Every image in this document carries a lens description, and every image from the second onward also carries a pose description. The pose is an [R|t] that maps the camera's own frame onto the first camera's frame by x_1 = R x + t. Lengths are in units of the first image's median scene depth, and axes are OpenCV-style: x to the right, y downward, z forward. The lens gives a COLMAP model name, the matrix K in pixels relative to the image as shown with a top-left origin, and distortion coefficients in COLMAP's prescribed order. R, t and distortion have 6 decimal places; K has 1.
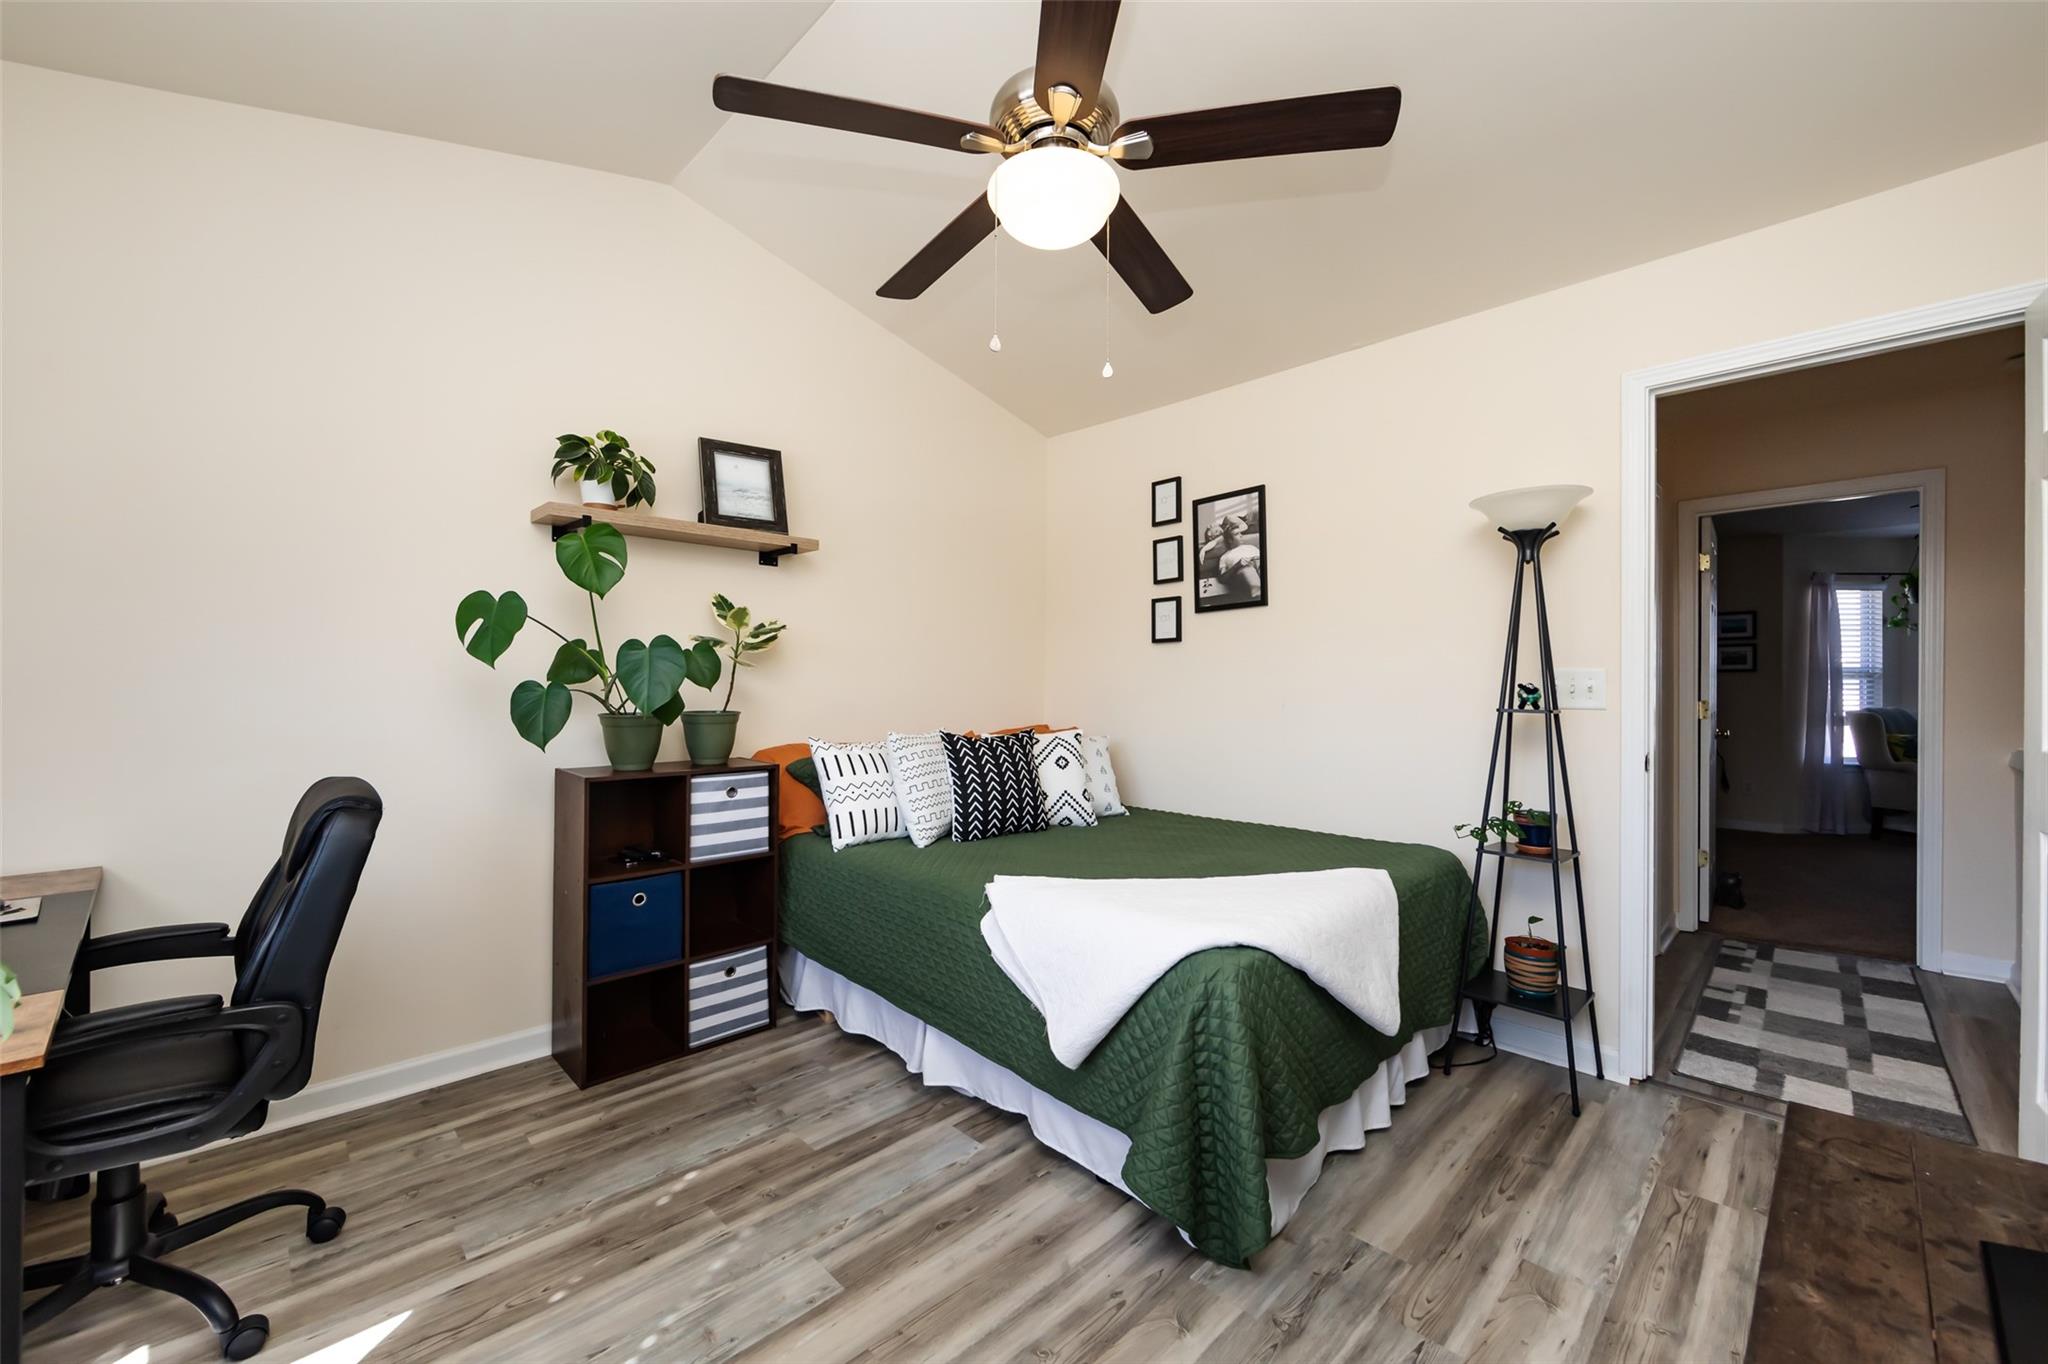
lens RADIAL K [[810.4, 0, 1033.3], [0, 810.4, 681.9], [0, 0, 1]] dist [-0.000887, -0.001310]
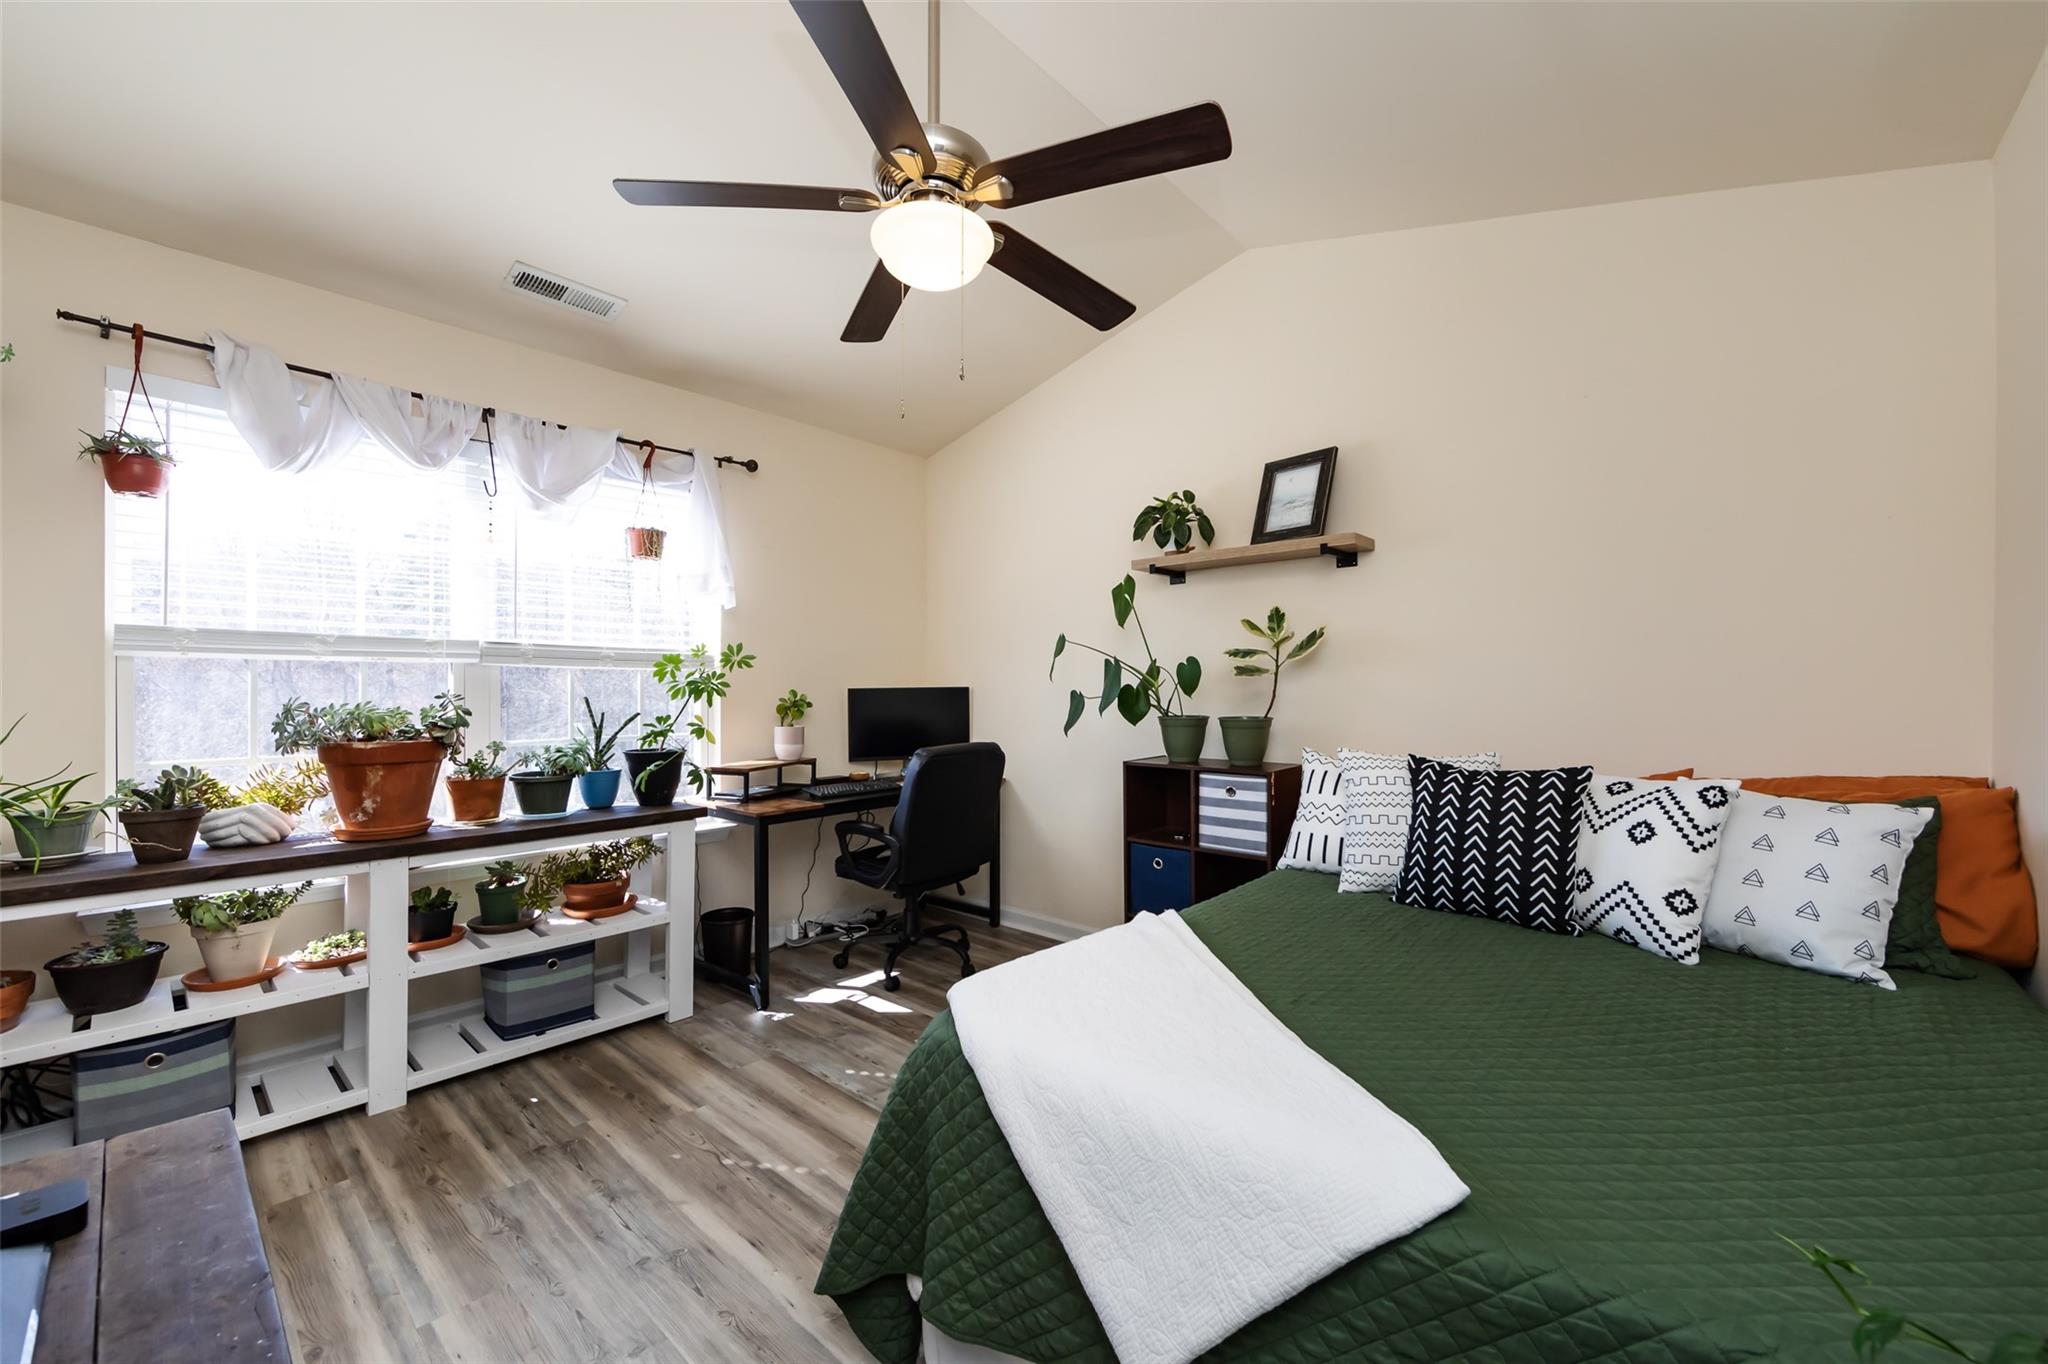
lens RADIAL K [[810.4, 0, 1026.5], [0, 810.4, 687.9], [0, 0, 1]] dist [-0.000887, -0.001310]
pose [[0.061230, -0.006081, -0.998105, 0.633203], [0.000844, 0.999981, -0.006040, 0.003278], [0.998123, -0.000473, 0.061234, 0.604138]]
